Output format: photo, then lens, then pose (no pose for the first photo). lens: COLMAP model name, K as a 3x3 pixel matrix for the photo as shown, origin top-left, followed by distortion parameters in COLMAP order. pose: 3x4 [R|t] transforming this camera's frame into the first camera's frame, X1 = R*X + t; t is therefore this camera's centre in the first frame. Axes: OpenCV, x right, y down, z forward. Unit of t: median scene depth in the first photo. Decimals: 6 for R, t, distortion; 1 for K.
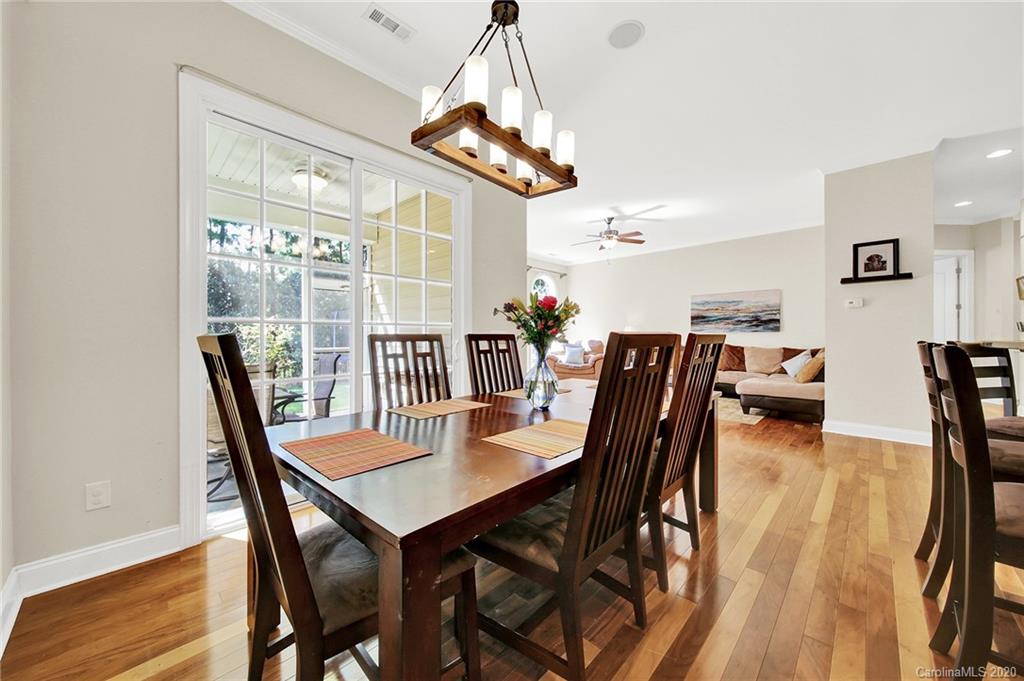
lens RADIAL K [[368.3, 0, 517.1], [0, 368.3, 336.7], [0, 0, 1]] dist [-0.001626, -0.000006]
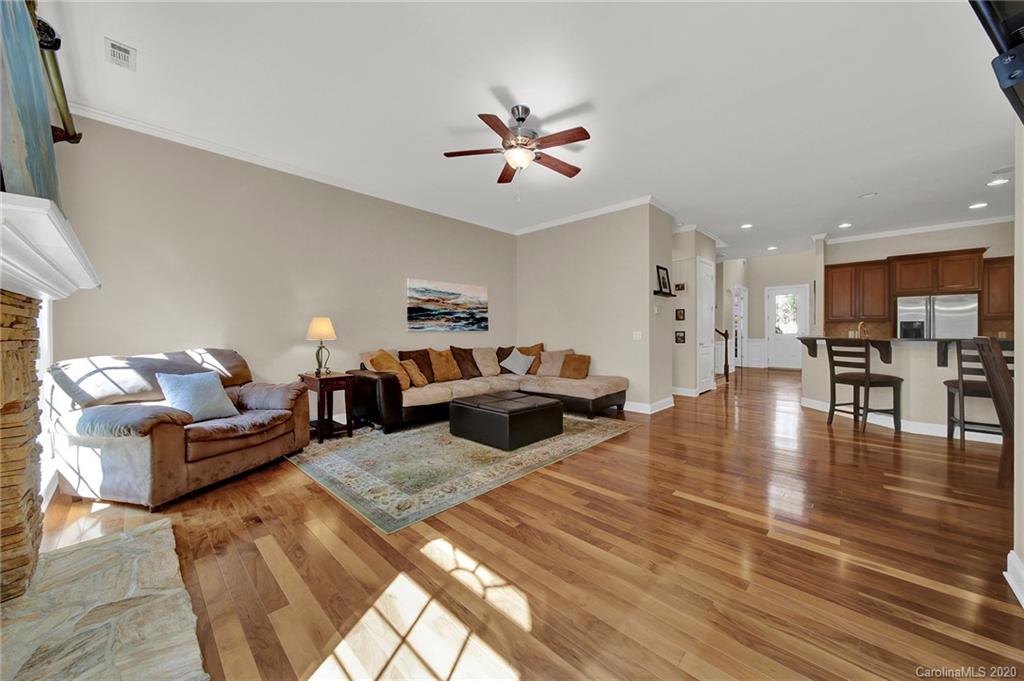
lens RADIAL K [[368.3, 0, 513.2], [0, 368.3, 337.5], [0, 0, 1]] dist [-0.001626, -0.000006]
pose [[-0.009261, -0.015929, 0.999830, -0.245506], [0.005896, 0.999855, 0.015984, -0.010485], [-0.999940, 0.006043, -0.009166, 0.909613]]
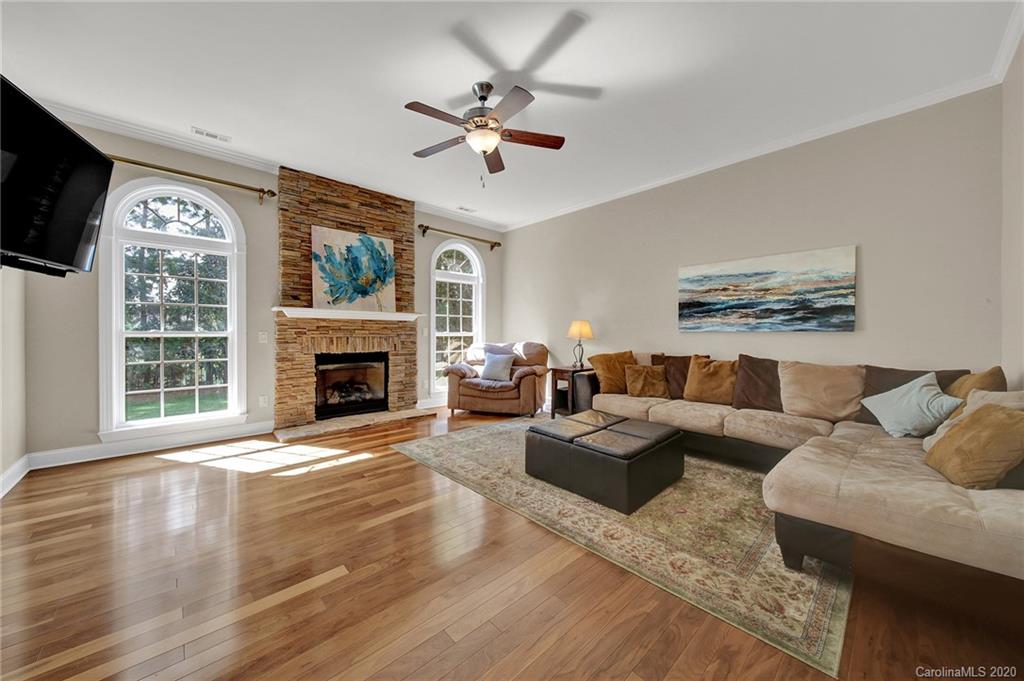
lens RADIAL K [[368.3, 0, 514.3], [0, 368.3, 334.4], [0, 0, 1]] dist [-0.001626, -0.000006]
pose [[0.998578, 0.006733, -0.052884, 0.280859], [-0.006758, 0.999977, -0.000292, -0.006444], [0.052881, 0.000649, 0.998601, 0.474741]]
